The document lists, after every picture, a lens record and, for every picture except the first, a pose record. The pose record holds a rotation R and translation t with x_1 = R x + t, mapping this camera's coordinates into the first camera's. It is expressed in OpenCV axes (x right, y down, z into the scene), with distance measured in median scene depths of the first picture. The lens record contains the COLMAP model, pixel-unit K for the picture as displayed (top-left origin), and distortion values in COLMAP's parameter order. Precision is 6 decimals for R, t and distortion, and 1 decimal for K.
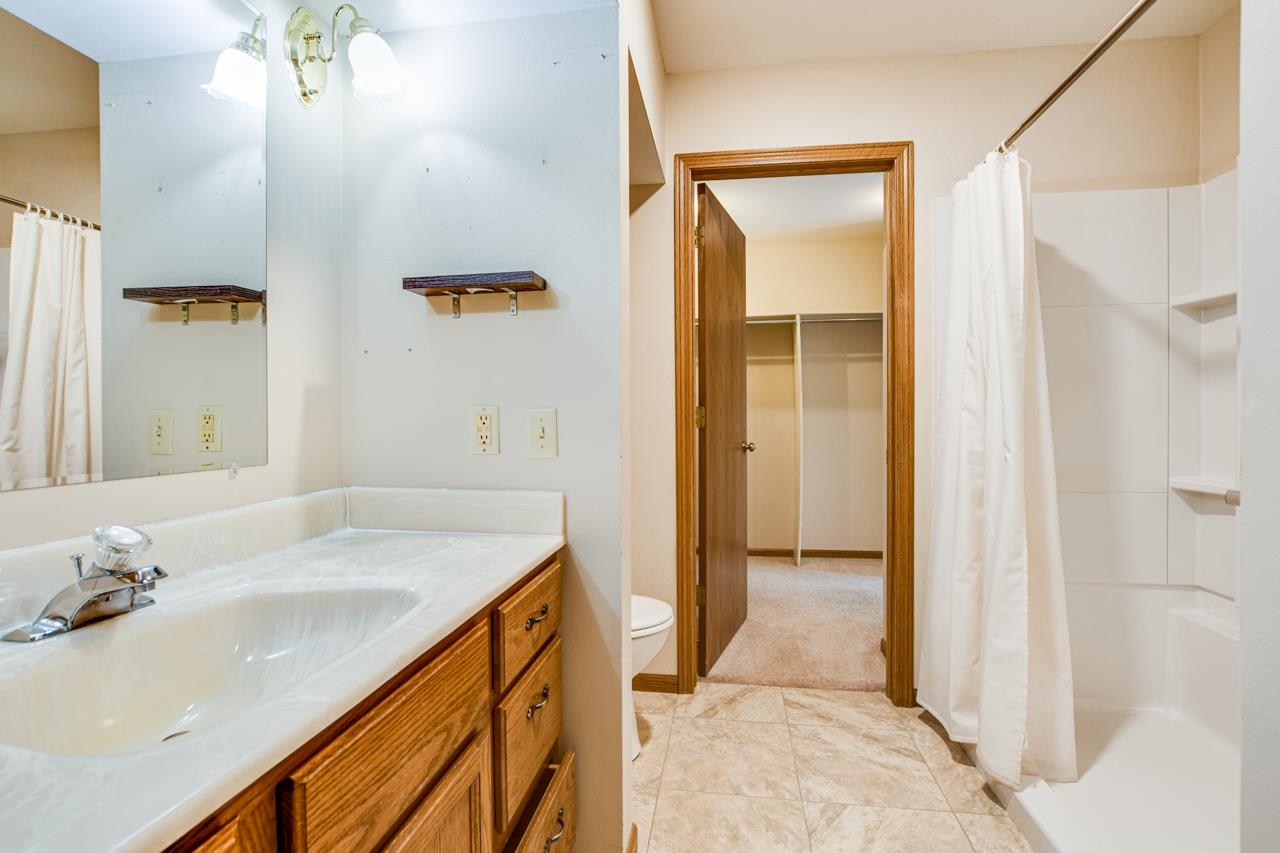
lens RADIAL K [[565.6, 0, 646.4], [0, 565.6, 420.9], [0, 0, 1]] dist [-0.016389, 0.000420]
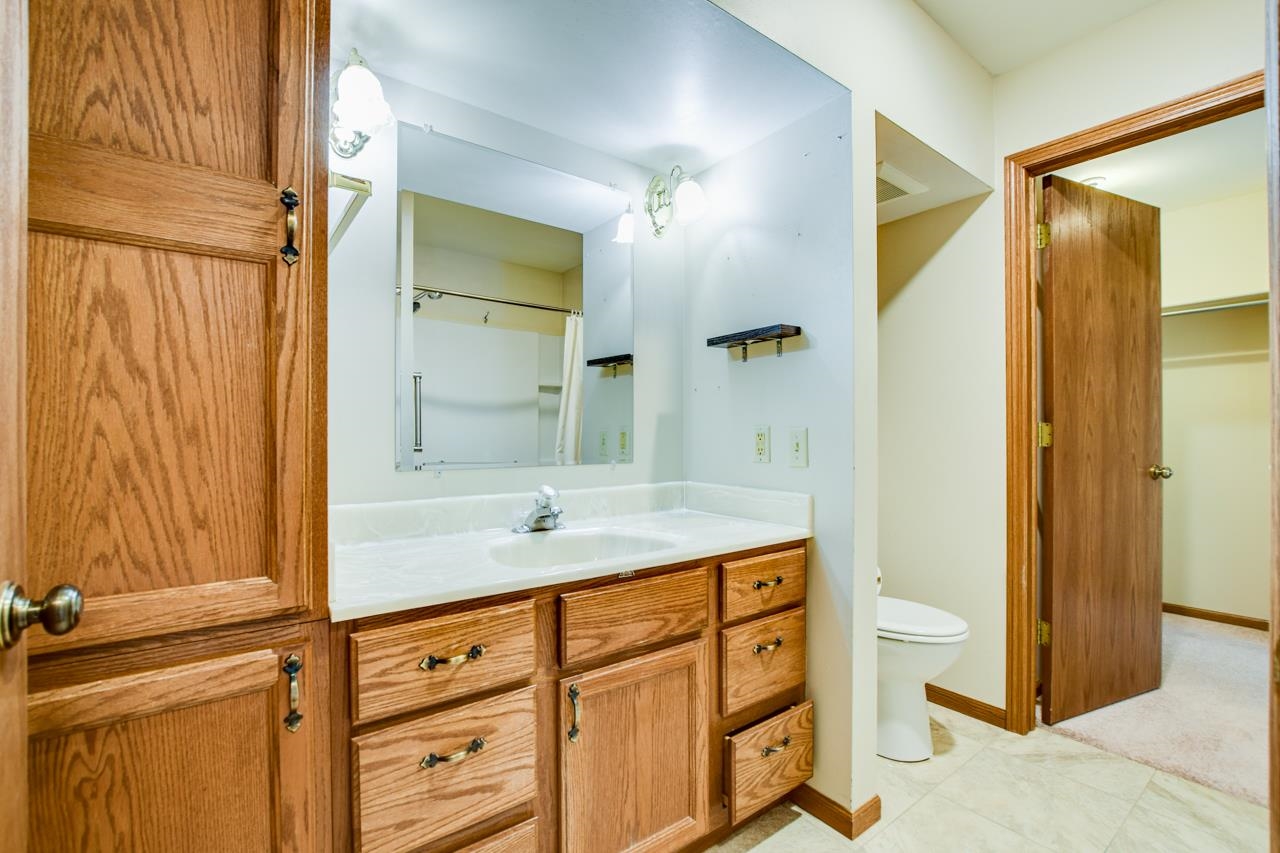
lens RADIAL K [[565.9, 0, 636.4], [0, 565.9, 428.8], [0, 0, 1]] dist [-0.033436, 0.008591]
pose [[0.700922, -0.003556, -0.713229, 0.460119], [-0.006482, 0.999915, -0.011355, -0.003060], [0.713208, 0.012582, 0.700839, -0.146761]]
